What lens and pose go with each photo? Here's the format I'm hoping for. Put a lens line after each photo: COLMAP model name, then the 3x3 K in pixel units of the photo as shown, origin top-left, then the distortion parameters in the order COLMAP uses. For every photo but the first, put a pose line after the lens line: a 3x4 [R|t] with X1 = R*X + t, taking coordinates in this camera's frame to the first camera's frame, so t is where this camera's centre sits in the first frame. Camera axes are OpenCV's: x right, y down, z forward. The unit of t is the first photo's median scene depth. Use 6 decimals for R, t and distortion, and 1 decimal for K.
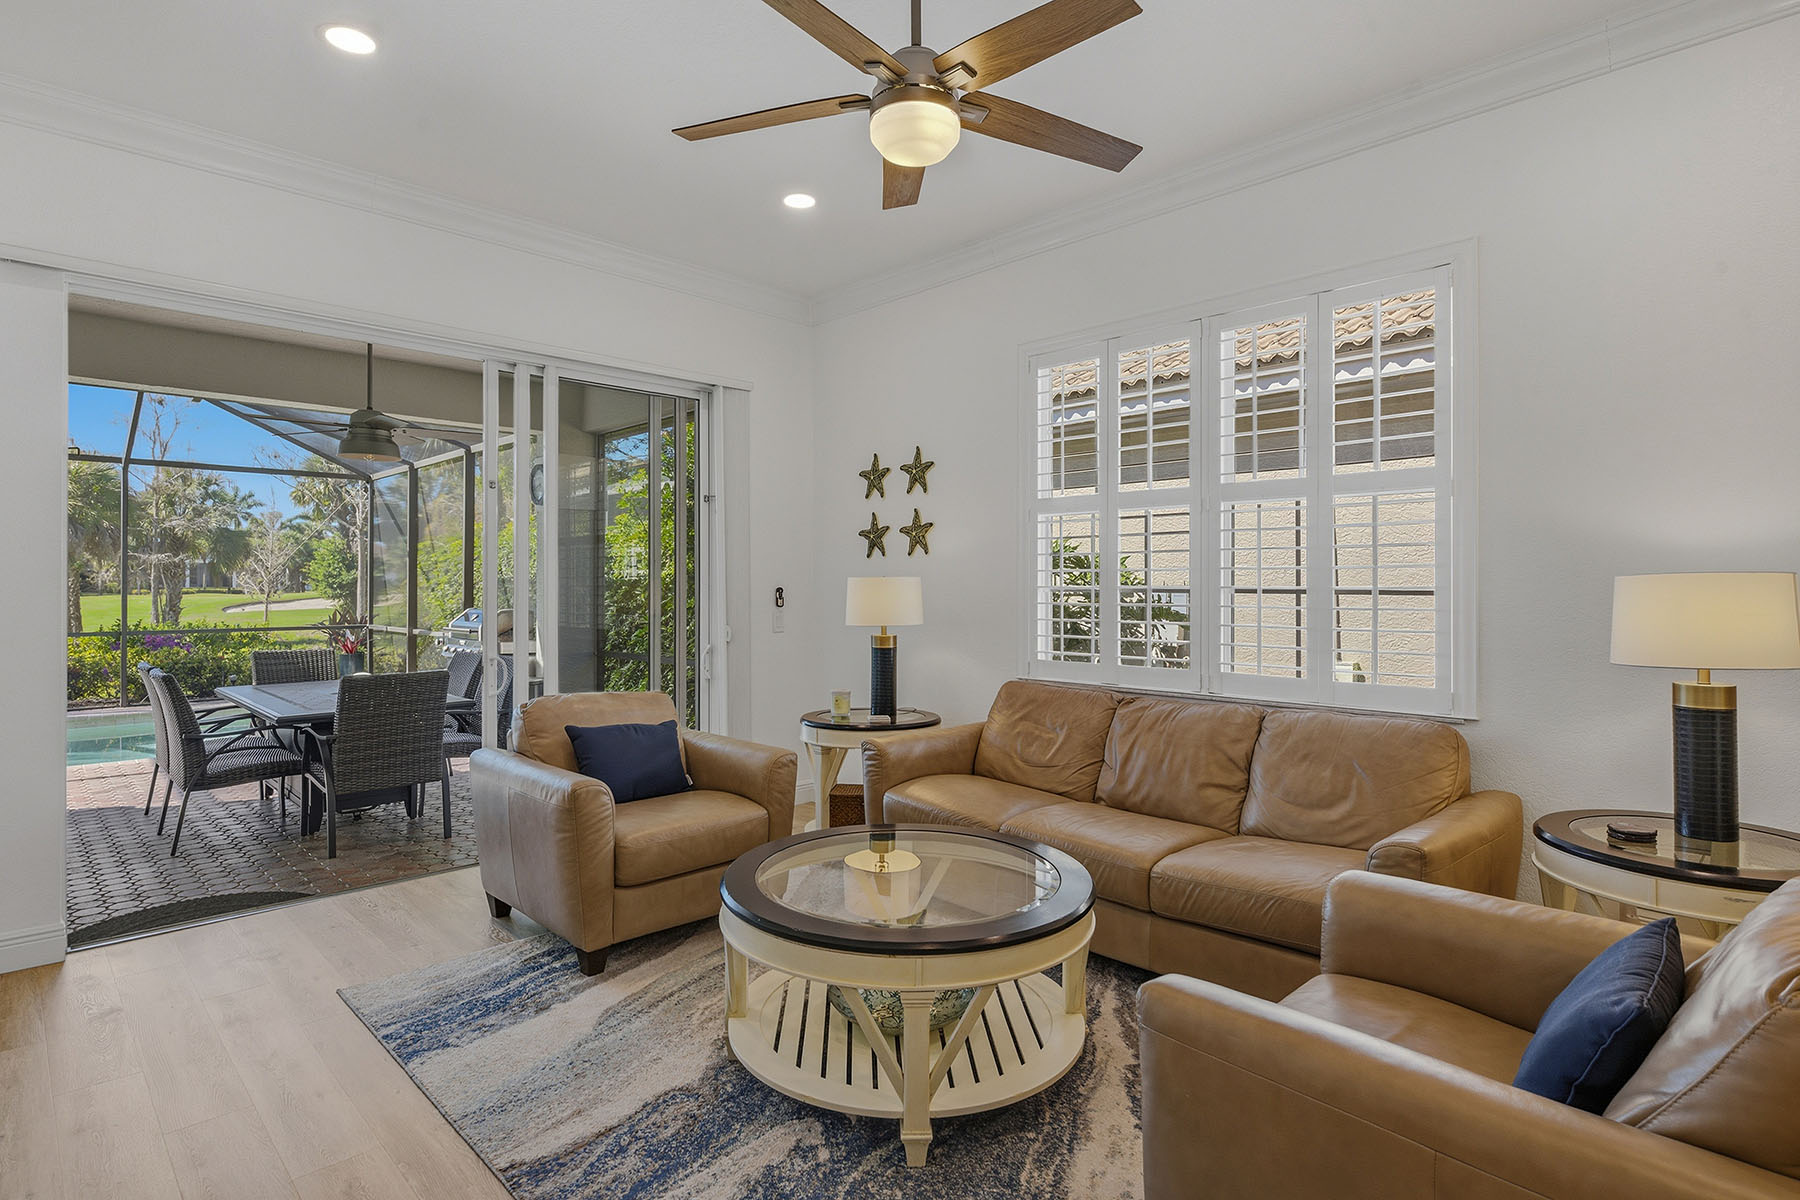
lens RADIAL K [[927.6, 0, 897.7], [0, 927.6, 580.6], [0, 0, 1]] dist [0.002465, 0.000201]
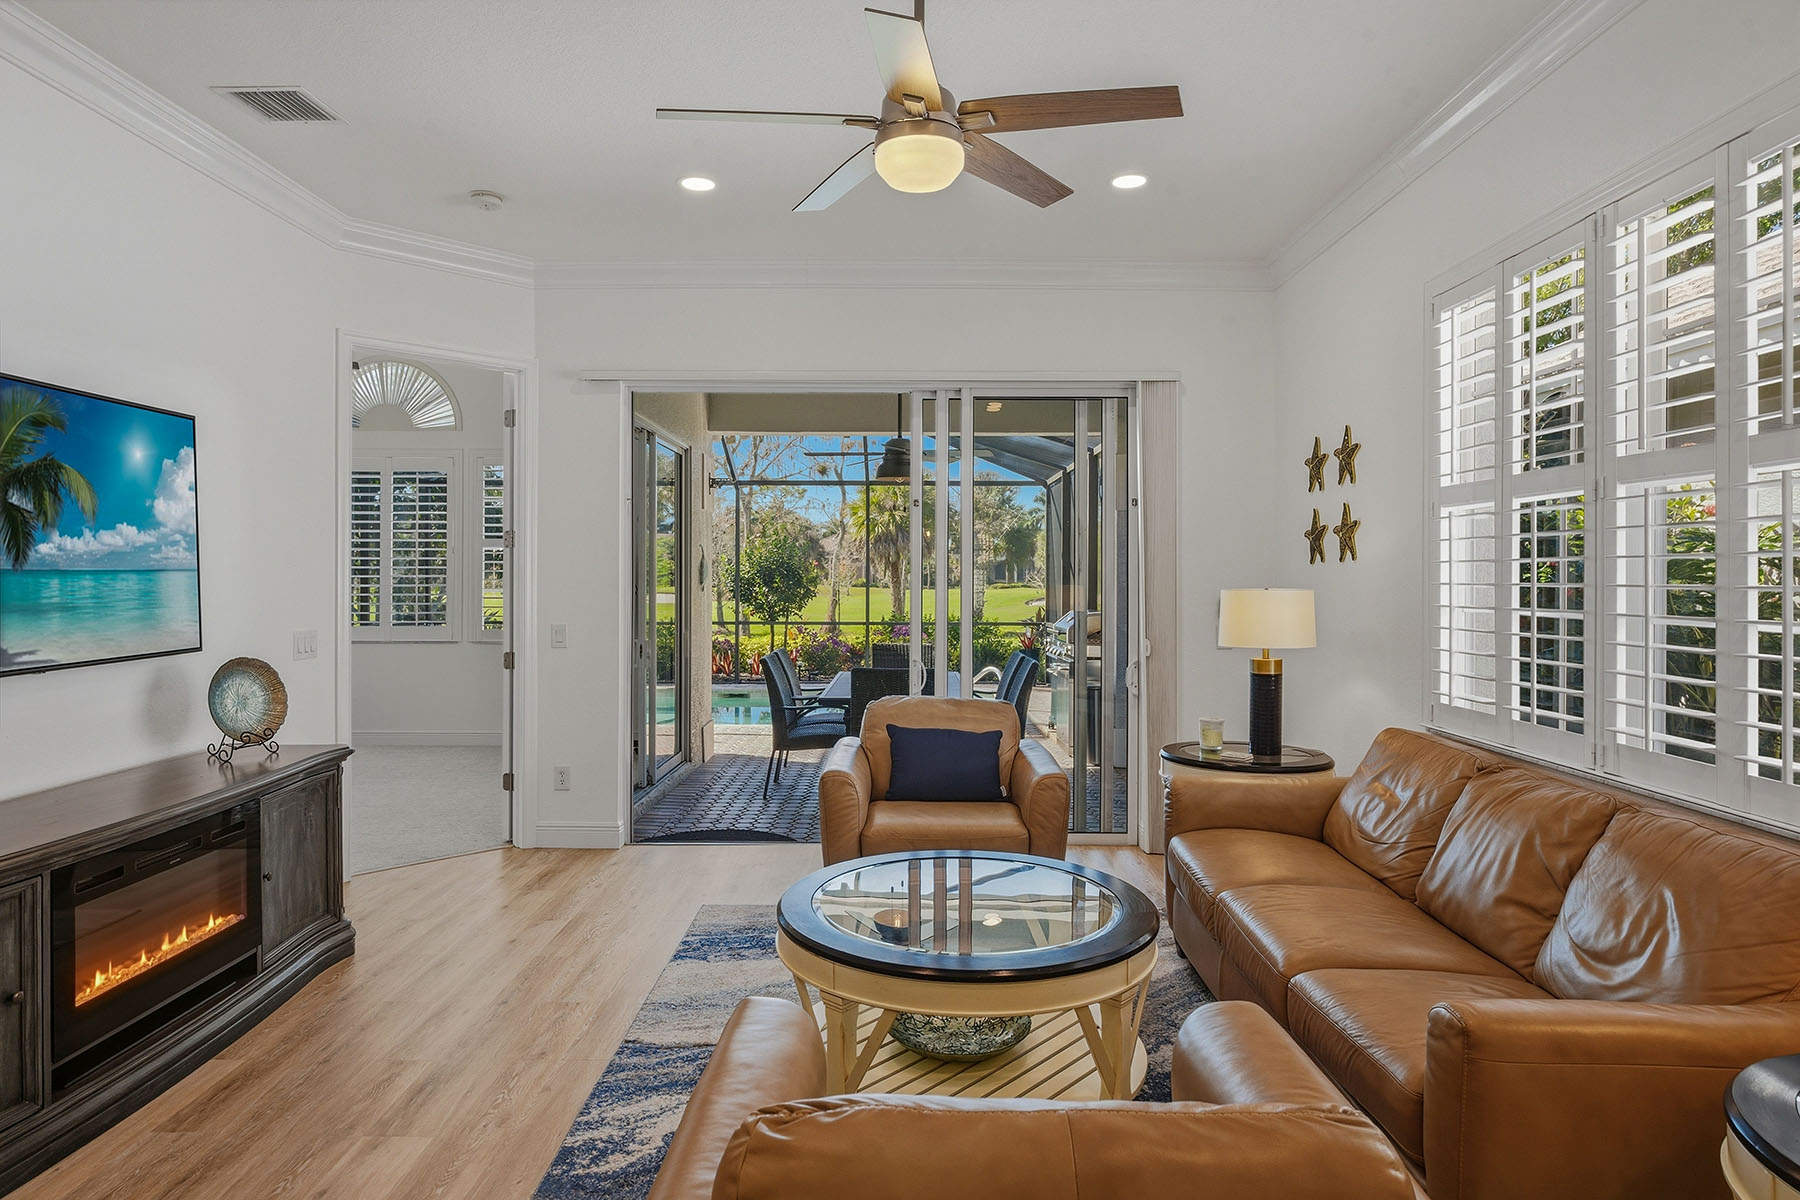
lens RADIAL K [[1054.2, 0, 899.3], [0, 1054.2, 575.2], [0, 0, 1]] dist [-0.002637, -0.000301]
pose [[0.710576, 0.000753, -0.703620, 0.420007], [-0.000957, 1.000000, 0.000104, -0.016623], [0.703620, 0.000599, 0.710577, 0.090369]]
